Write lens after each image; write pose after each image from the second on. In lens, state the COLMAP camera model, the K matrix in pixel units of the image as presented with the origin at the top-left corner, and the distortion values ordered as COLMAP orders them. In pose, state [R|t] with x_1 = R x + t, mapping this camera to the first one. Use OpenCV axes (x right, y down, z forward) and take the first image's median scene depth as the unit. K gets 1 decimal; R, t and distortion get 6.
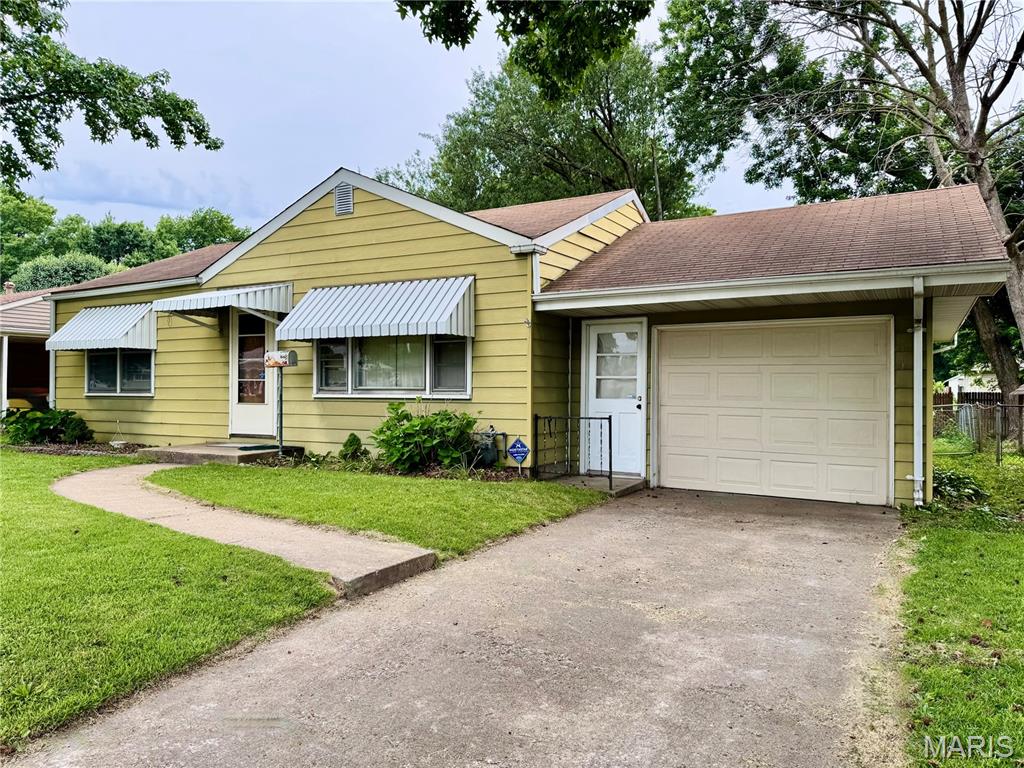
lens RADIAL K [[714.8, 0, 515.7], [0, 714.8, 385.4], [0, 0, 1]] dist [0.068151, -0.083075]
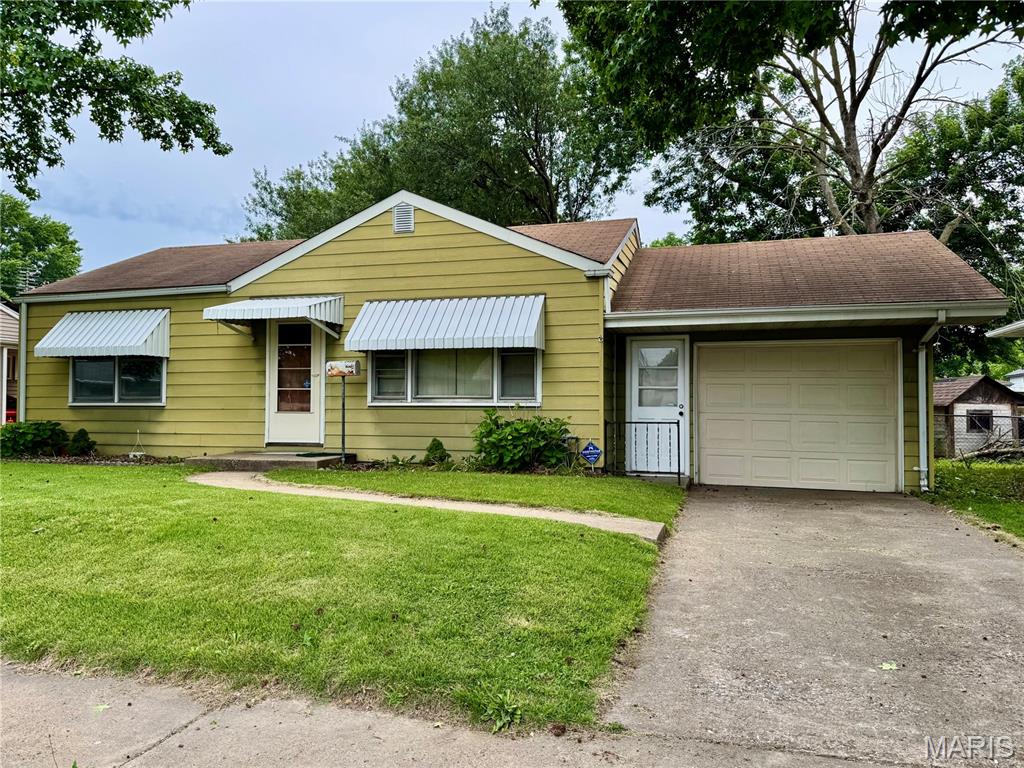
lens RADIAL K [[768.6, 0, 491.6], [0, 768.6, 385.7], [0, 0, 1]] dist [0.115310, -0.173208]
pose [[0.978873, 0.006037, 0.204382, -0.313077], [-0.001958, 0.999795, -0.020150, 0.009100], [-0.204461, 0.019324, 0.978684, -0.120254]]
